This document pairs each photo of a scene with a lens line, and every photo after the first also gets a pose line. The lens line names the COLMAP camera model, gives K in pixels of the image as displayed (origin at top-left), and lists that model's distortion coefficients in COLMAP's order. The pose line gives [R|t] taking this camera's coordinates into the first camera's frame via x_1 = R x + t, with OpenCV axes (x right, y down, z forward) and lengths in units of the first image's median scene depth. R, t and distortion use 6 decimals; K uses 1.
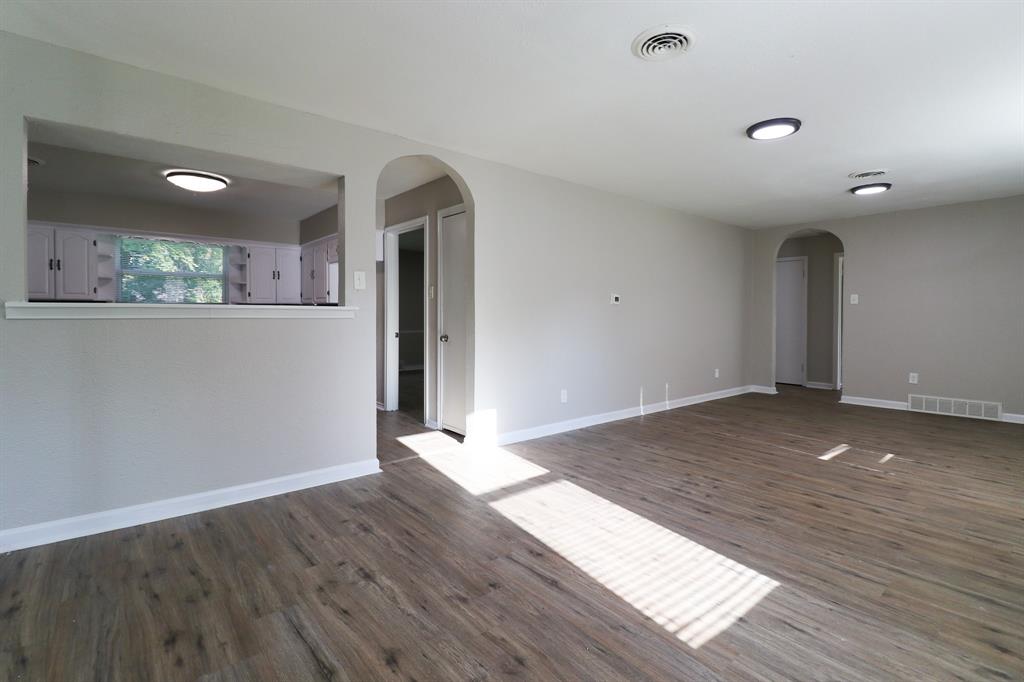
lens RADIAL K [[480.5, 0, 510.2], [0, 480.5, 321.9], [0, 0, 1]] dist [-0.000813, -0.008896]
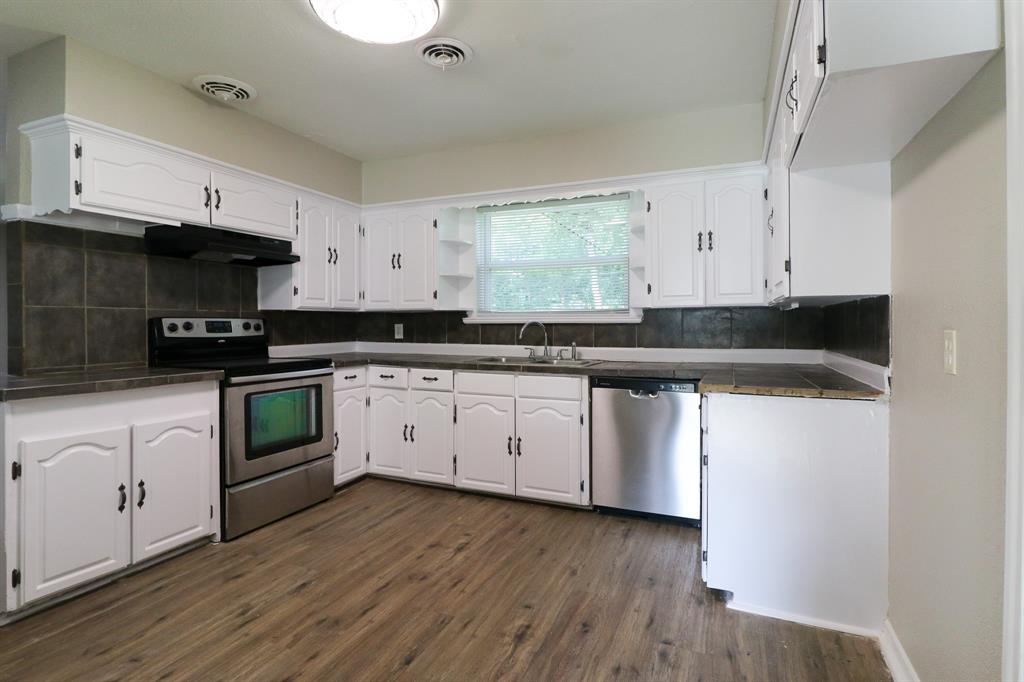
lens RADIAL K [[519.6, 0, 513.8], [0, 519.6, 330.0], [0, 0, 1]] dist [0.001755, 0.000292]
pose [[0.462980, -0.001840, -0.886367, -0.169468], [-0.009217, 0.999934, -0.006890, -0.012583], [0.886321, 0.011359, 0.462932, 0.725604]]
